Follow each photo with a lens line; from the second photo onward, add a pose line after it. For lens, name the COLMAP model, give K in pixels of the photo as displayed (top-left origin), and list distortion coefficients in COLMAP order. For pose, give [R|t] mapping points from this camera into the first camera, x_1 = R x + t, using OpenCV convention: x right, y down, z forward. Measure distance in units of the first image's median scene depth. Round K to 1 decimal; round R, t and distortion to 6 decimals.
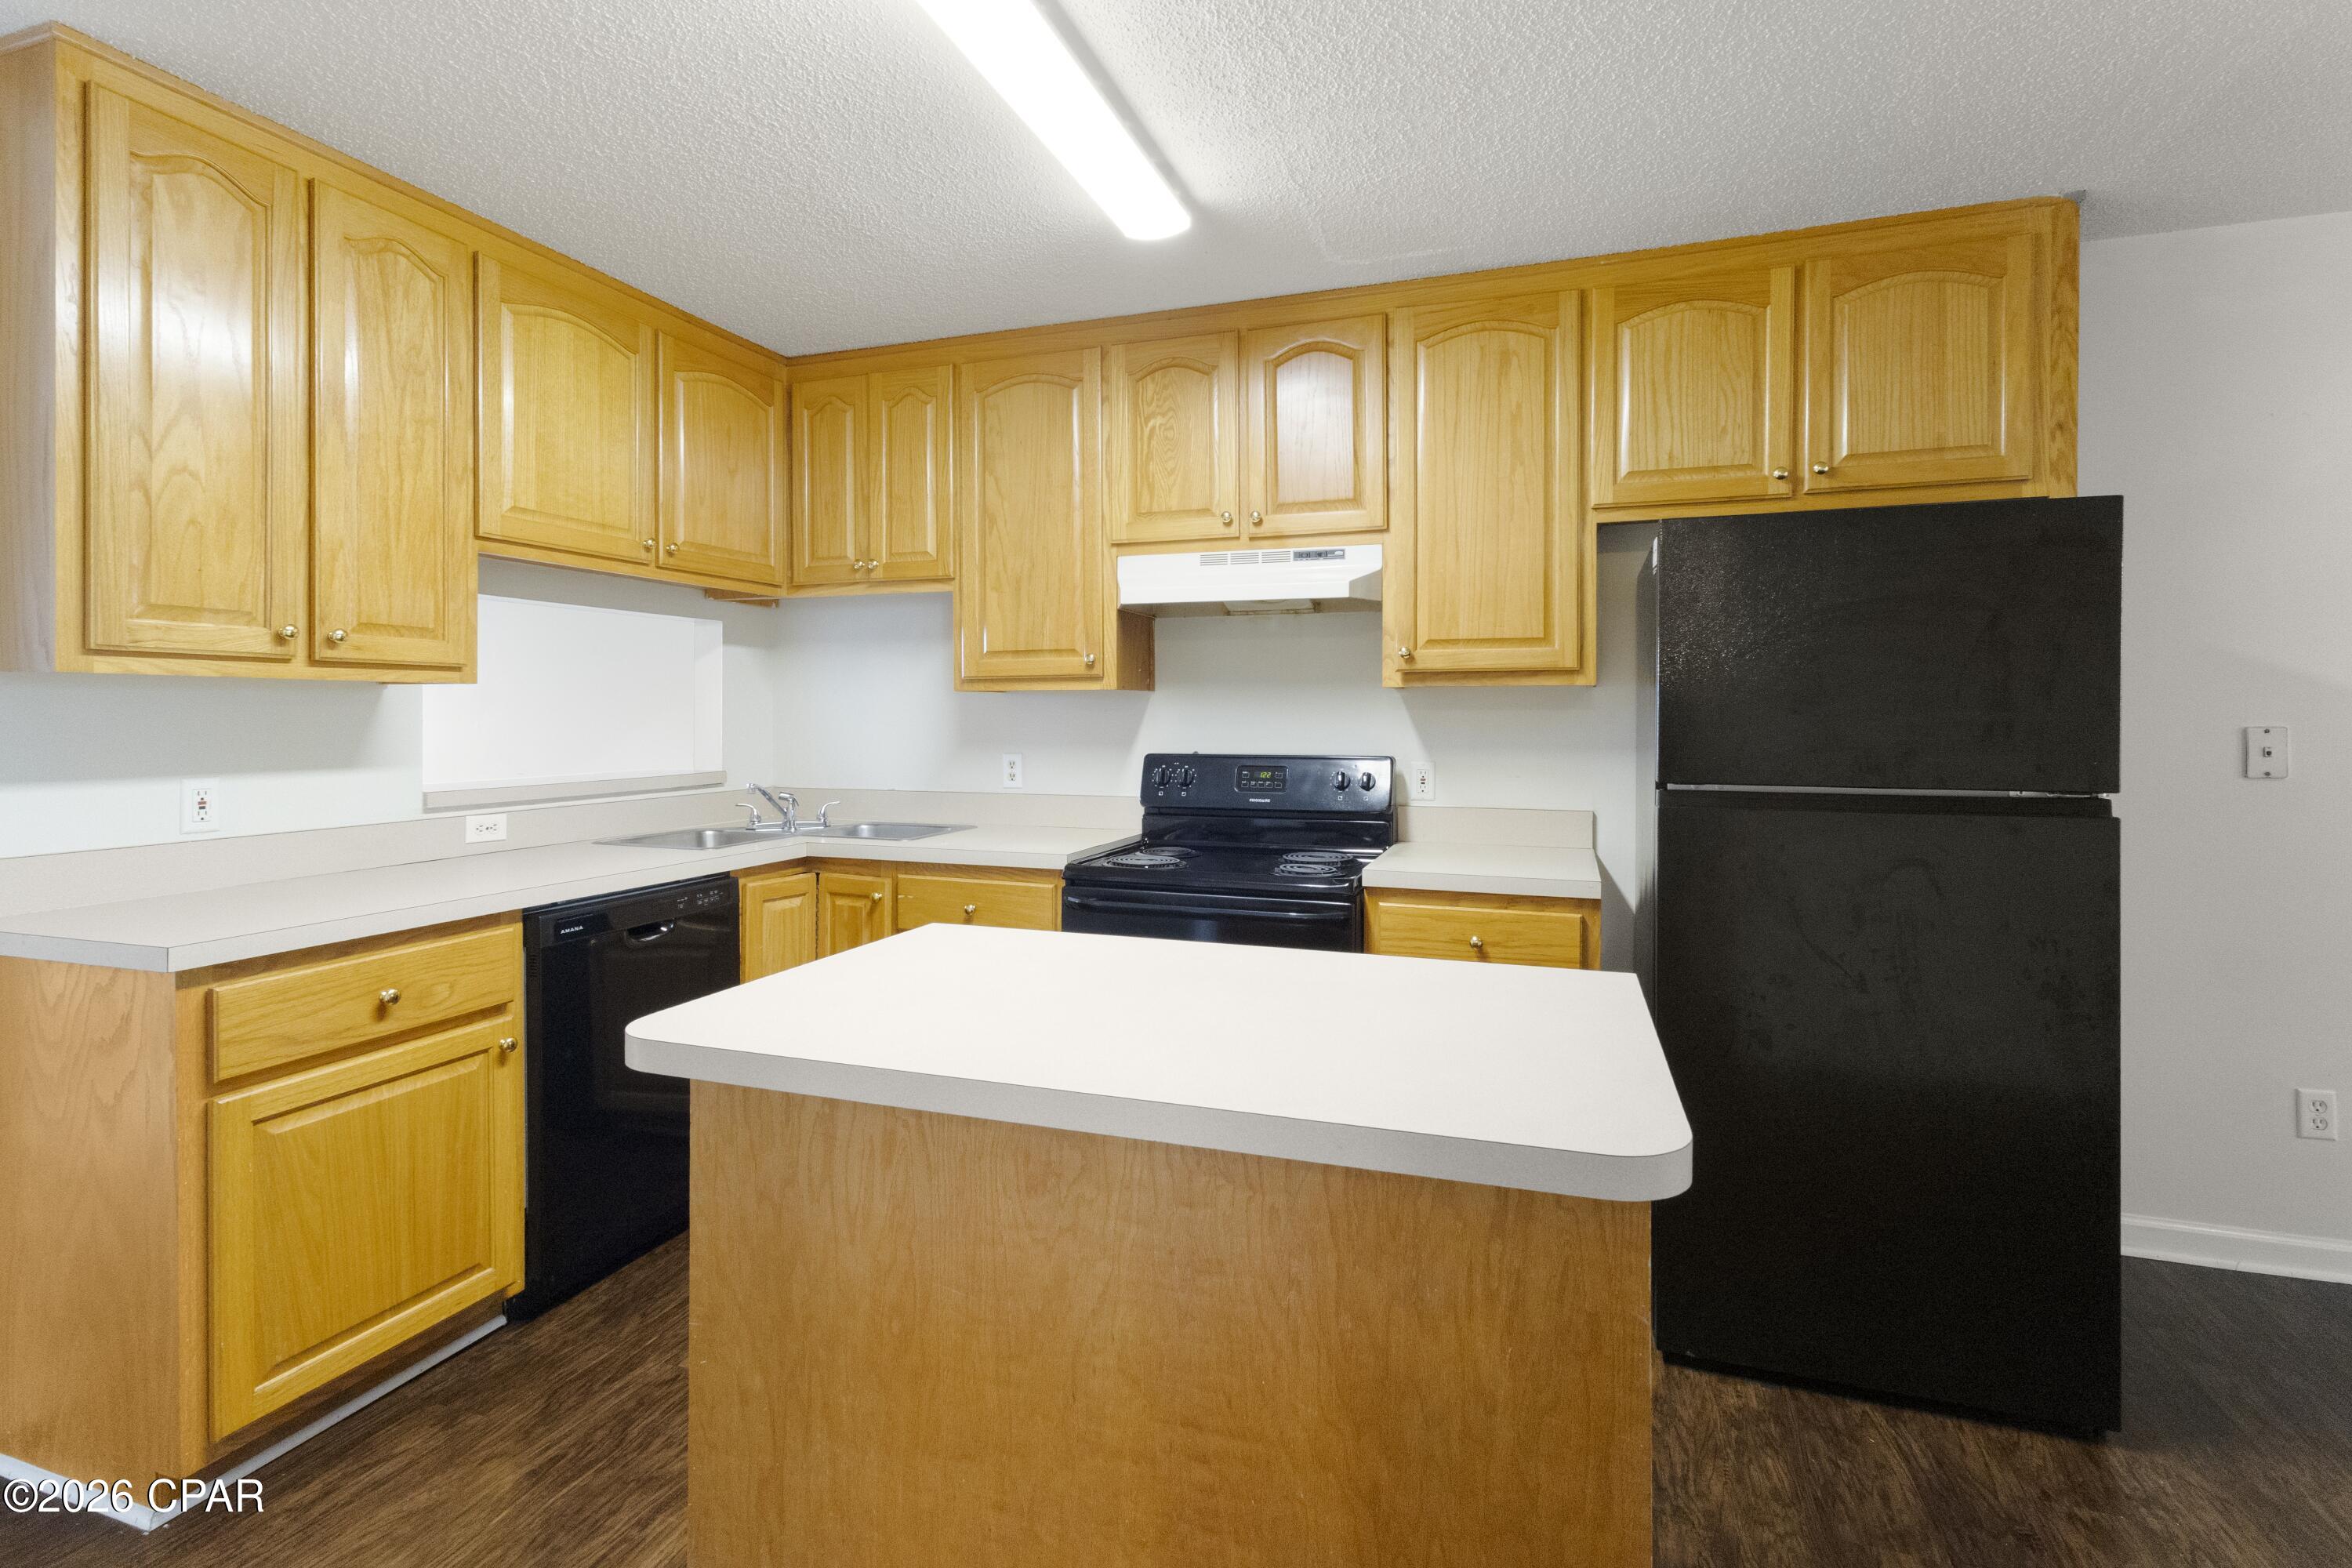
lens RADIAL K [[1094.2, 0, 1169.3], [0, 1094.2, 720.8], [0, 0, 1]] dist [0.005536, -0.000587]
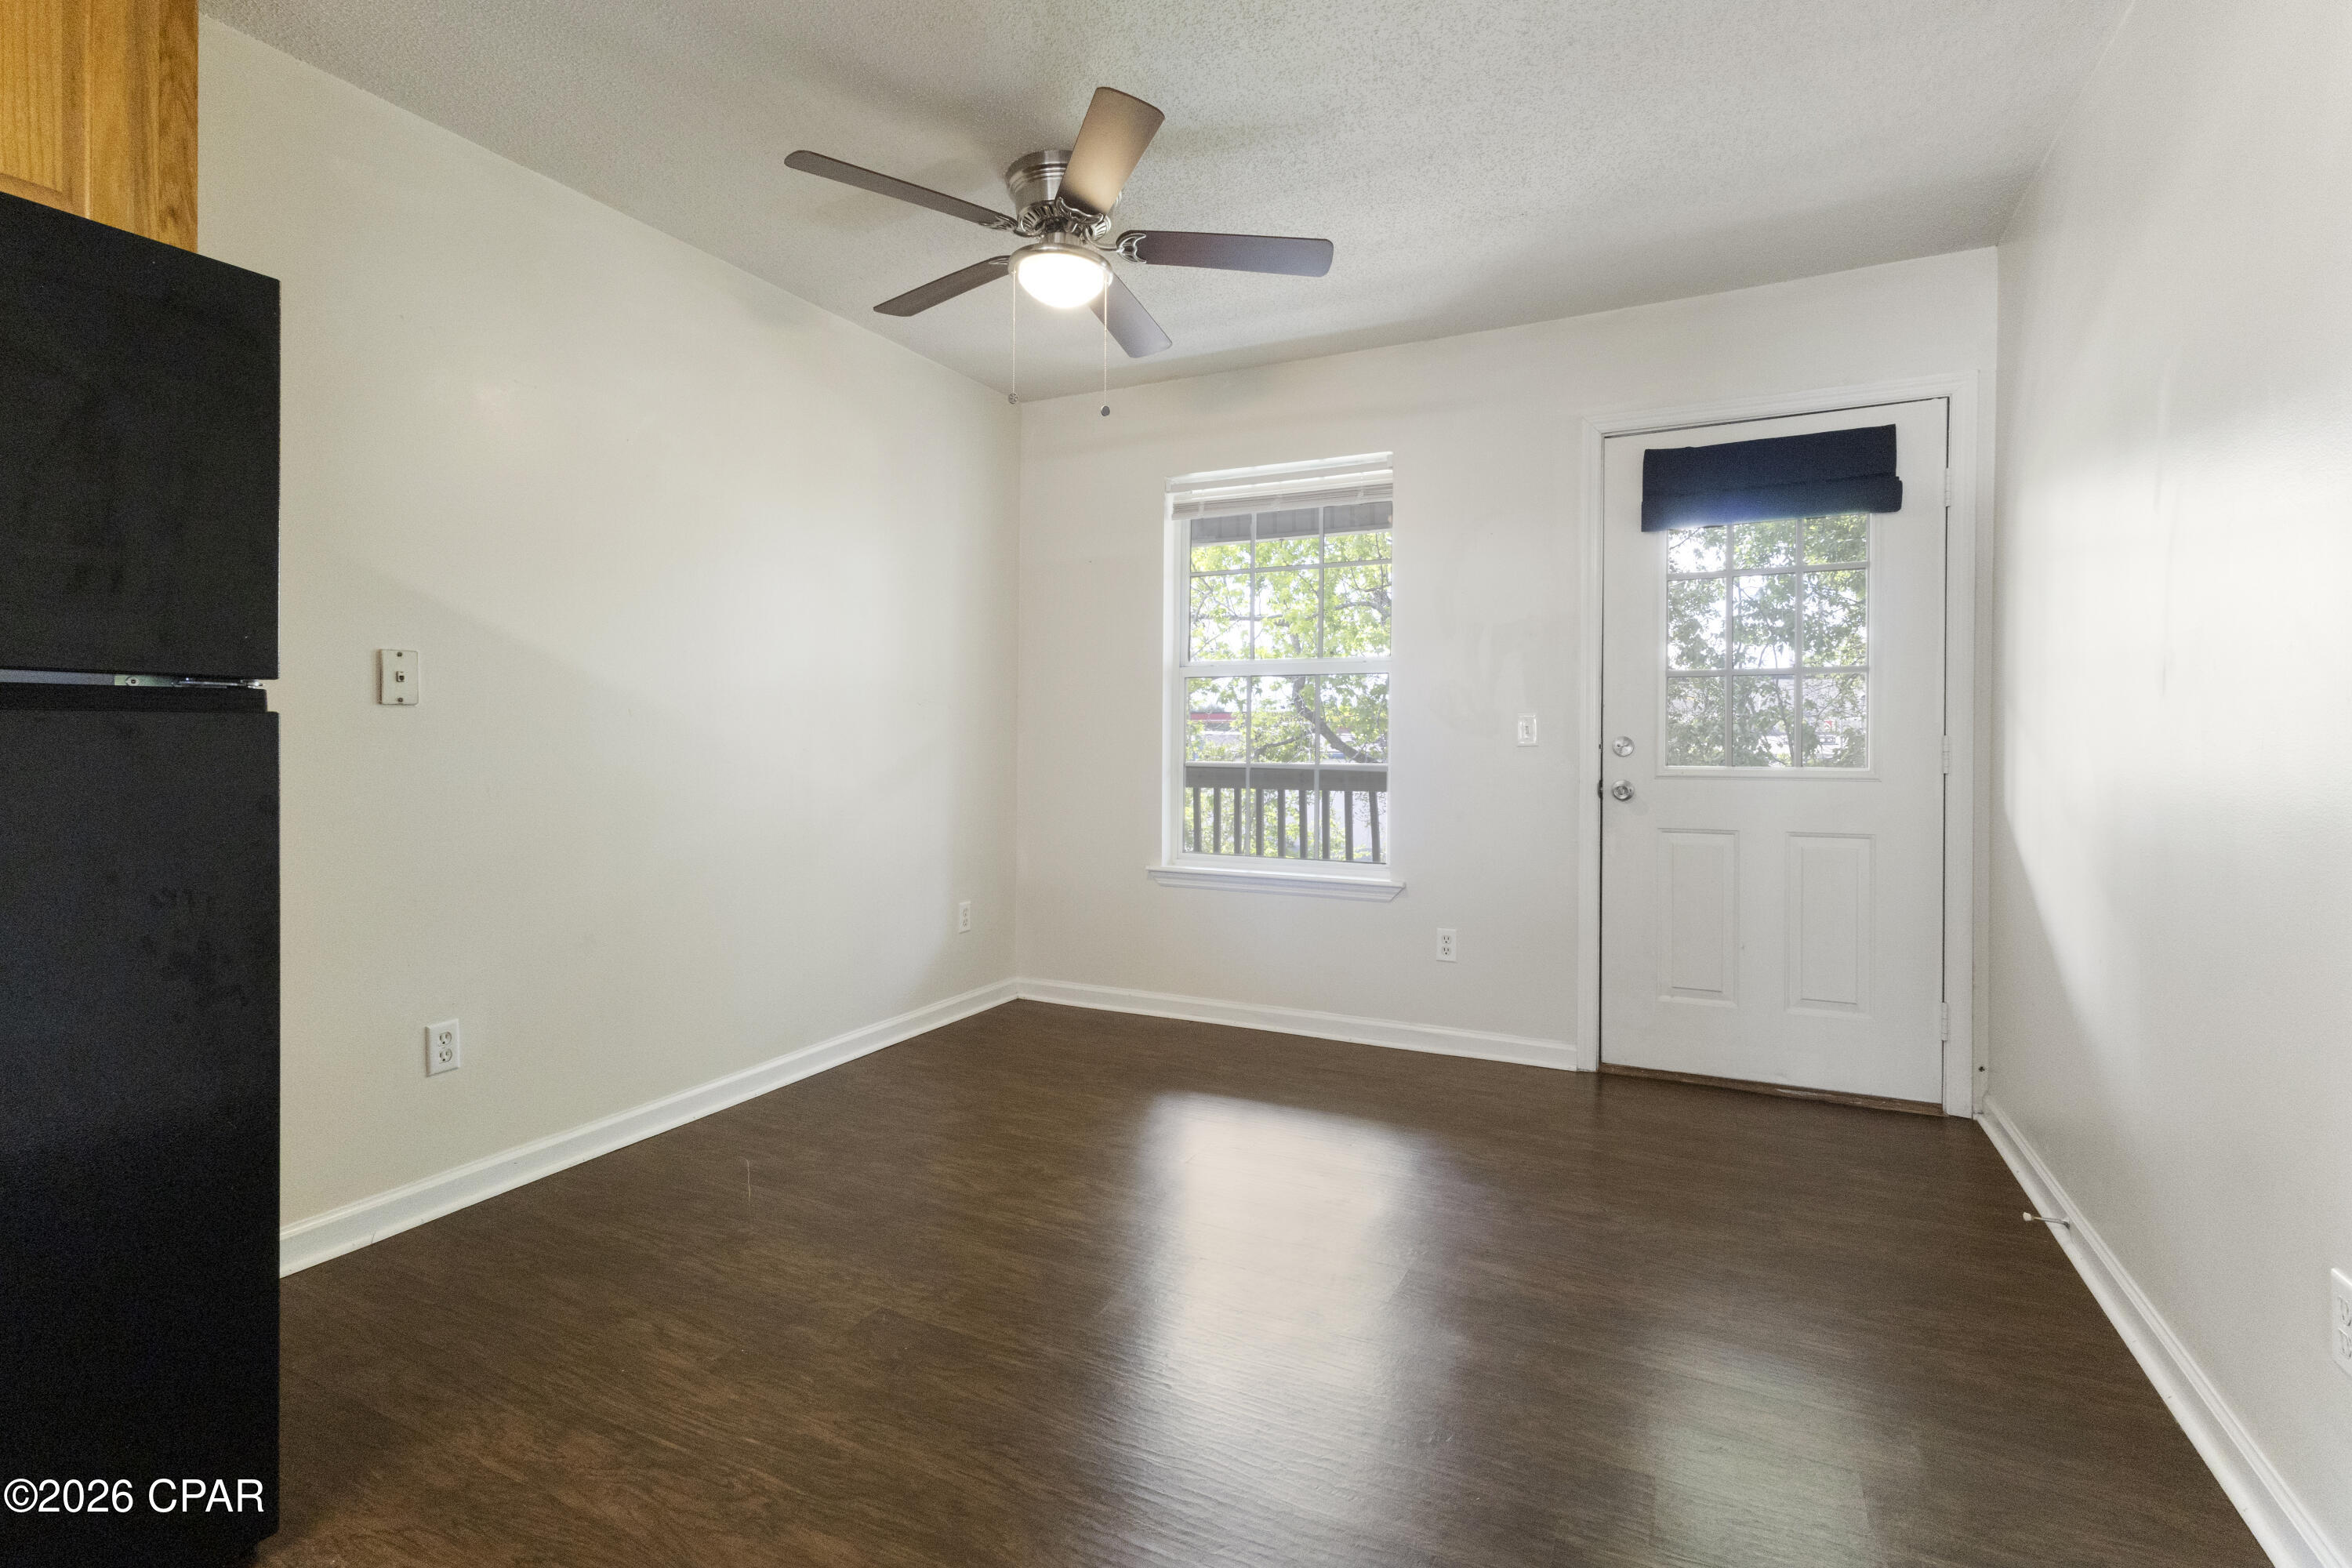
lens RADIAL K [[1094.2, 0, 1180.1], [0, 1094.2, 738.0], [0, 0, 1]] dist [0.005536, -0.000587]
pose [[0.119313, -0.003070, 0.992852, 0.189535], [0.002661, 0.999993, 0.002772, 0.102131], [-0.992853, 0.002312, 0.119320, 0.291043]]
